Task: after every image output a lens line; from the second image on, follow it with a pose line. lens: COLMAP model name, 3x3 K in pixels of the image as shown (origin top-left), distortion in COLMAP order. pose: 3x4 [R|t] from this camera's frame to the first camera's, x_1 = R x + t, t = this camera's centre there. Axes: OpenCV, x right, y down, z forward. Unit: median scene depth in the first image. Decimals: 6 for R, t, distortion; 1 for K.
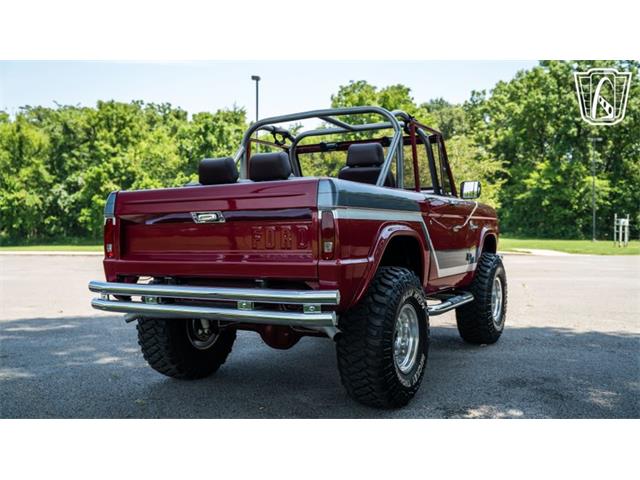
lens RADIAL K [[621.1, 0, 328.3], [0, 621.1, 238.0], [0, 0, 1]] dist [0.005410, 0.000000]
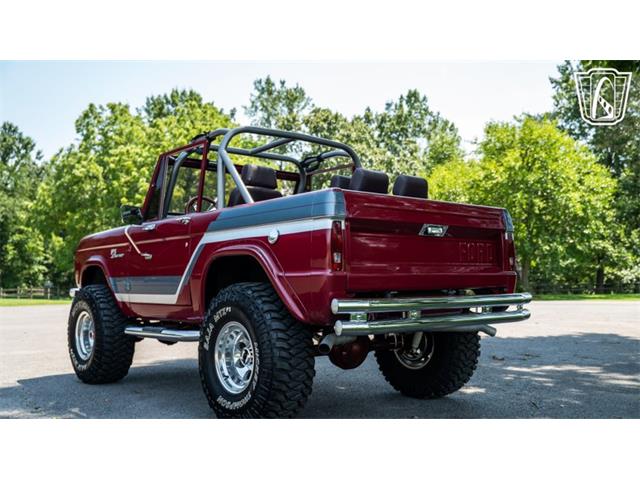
lens RADIAL K [[621.1, 0, 317.1], [0, 621.1, 241.3], [0, 0, 1]] dist [0.005410, 0.000000]
pose [[0.364302, 0.073839, 0.928349, -0.865935], [0.007445, 0.996589, -0.082188, 0.048222], [-0.931251, 0.036853, 0.362510, 0.562907]]
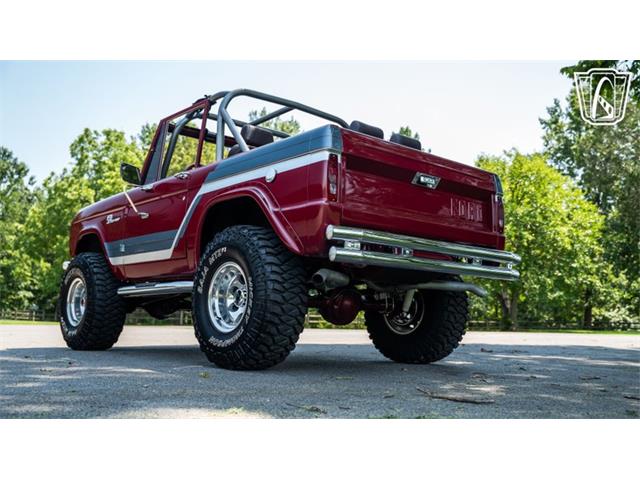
lens RADIAL K [[621.1, 0, 314.8], [0, 621.1, 240.3], [0, 0, 1]] dist [0.005410, 0.000000]
pose [[0.349123, 0.141086, 0.926395, -0.871778], [-0.020735, 0.989522, -0.142885, 0.159384], [-0.936847, 0.030676, 0.348390, 0.566632]]
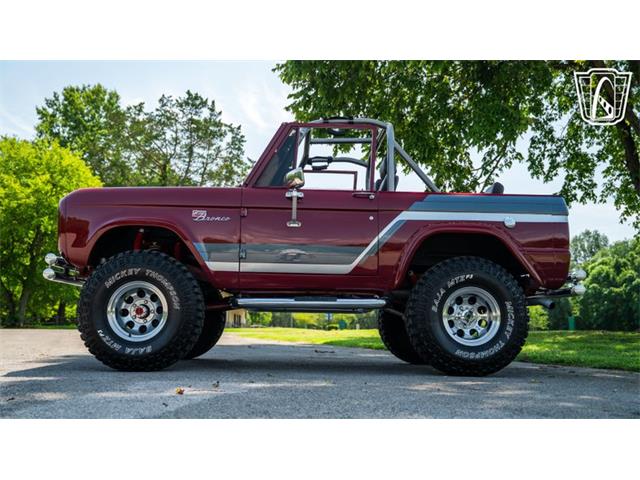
lens RADIAL K [[621.1, 0, 318.9], [0, 621.1, 236.4], [0, 0, 1]] dist [0.005410, 0.000000]
pose [[-0.497072, 0.128615, 0.858124, -0.878549], [-0.004947, 0.988518, -0.151024, 0.144906], [-0.867695, -0.079315, -0.490728, 1.548829]]
